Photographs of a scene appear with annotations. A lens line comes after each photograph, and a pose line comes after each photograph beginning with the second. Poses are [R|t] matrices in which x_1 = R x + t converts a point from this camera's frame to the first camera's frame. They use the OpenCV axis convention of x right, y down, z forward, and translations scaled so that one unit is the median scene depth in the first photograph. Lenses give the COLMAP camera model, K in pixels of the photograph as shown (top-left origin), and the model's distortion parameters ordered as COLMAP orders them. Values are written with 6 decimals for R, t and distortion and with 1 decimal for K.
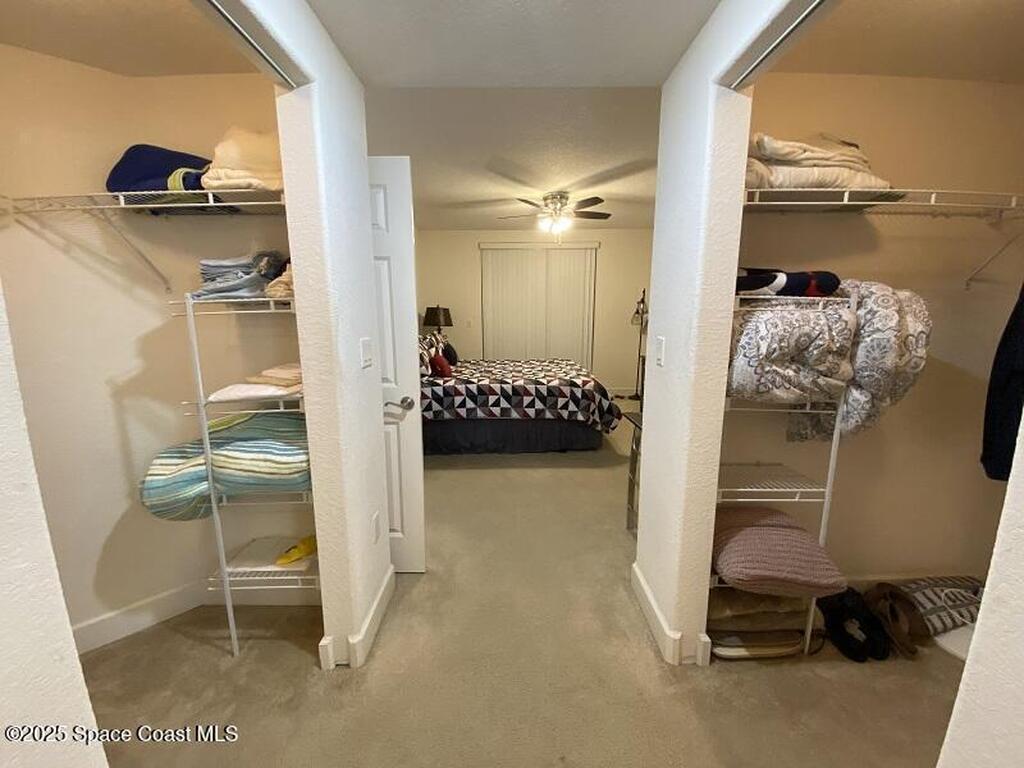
lens RADIAL K [[424.9, 0, 508.3], [0, 424.9, 388.4], [0, 0, 1]] dist [-0.011964, -0.002623]
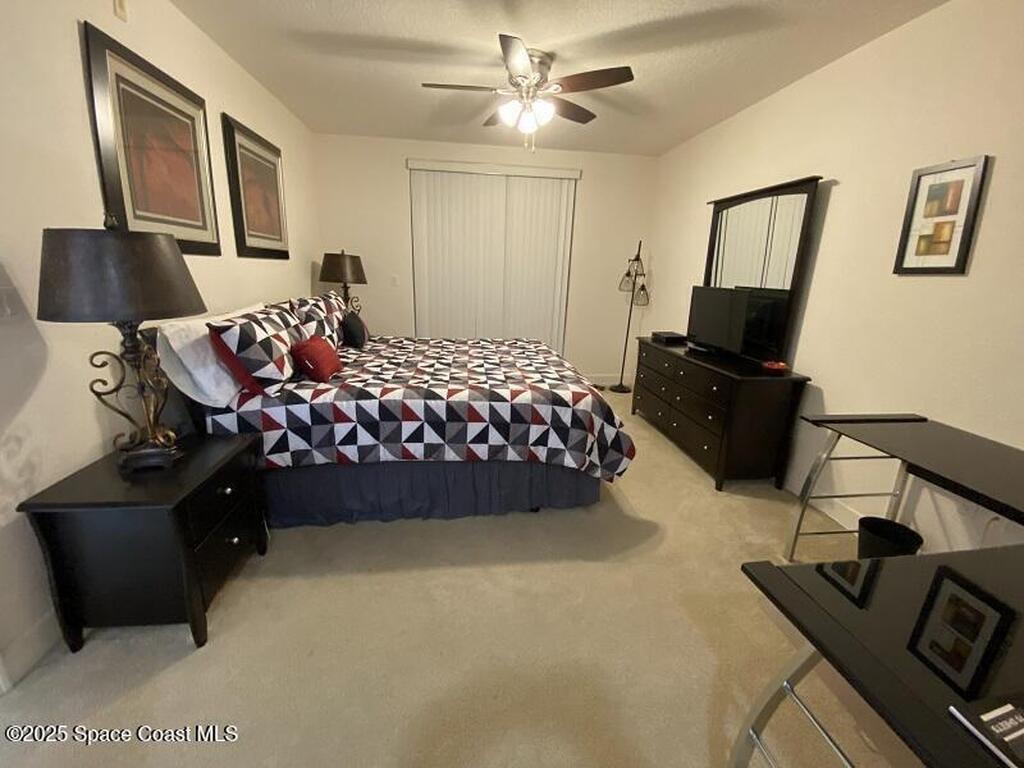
lens RADIAL K [[424.9, 0, 517.4], [0, 424.9, 391.2], [0, 0, 1]] dist [-0.011964, -0.002623]
pose [[0.990285, 0.007105, 0.138870, 0.022939], [-0.021096, 0.994810, 0.099535, -0.076299], [-0.137442, -0.101498, 0.985296, 0.455502]]
